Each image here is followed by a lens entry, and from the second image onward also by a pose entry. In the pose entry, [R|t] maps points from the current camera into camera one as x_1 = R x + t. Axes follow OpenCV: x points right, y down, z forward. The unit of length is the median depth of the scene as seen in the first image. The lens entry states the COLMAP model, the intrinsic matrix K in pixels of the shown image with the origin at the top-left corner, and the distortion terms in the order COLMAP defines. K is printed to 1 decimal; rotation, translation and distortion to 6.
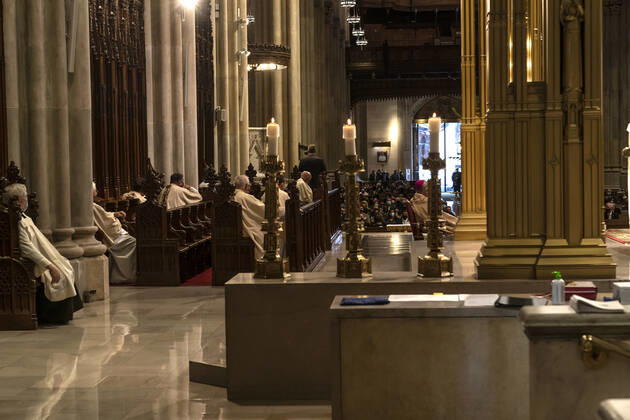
lens RADIAL K [[1139.2, 0, 315.0], [0, 1139.2, 210.0], [0, 0, 1]] dist [0.037811, 0.176463]
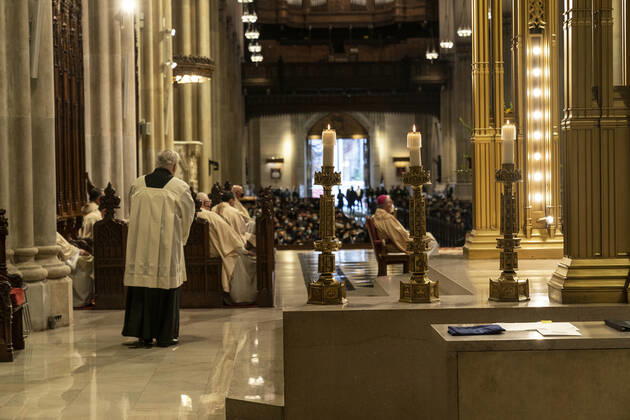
lens RADIAL K [[1144.7, 0, 315.0], [0, 1144.7, 210.0], [0, 0, 1]] dist [0.018160, -0.049542]
pose [[0.995428, -0.001124, 0.095505, -0.033096], [0.002525, 0.999891, -0.014549, -0.000166], [-0.095478, 0.014724, 0.995323, 0.027414]]
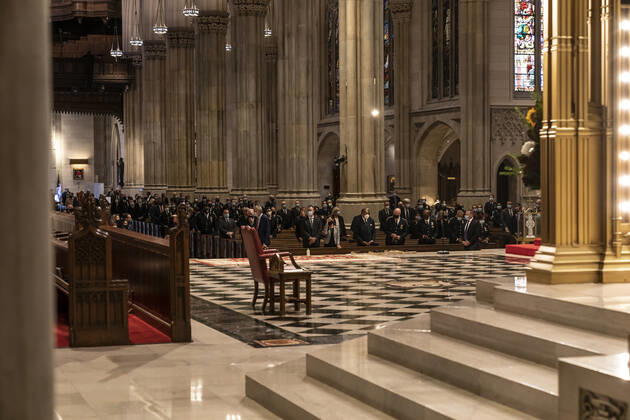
lens RADIAL K [[1167.9, 0, 315.0], [0, 1167.9, 210.0], [0, 0, 1]] dist [0.010199, 0.047122]
pose [[0.927402, 0.001388, 0.374065, -0.108800], [0.005498, 0.999835, -0.017341, -0.003354], [-0.374027, 0.018139, 0.927240, 0.125077]]
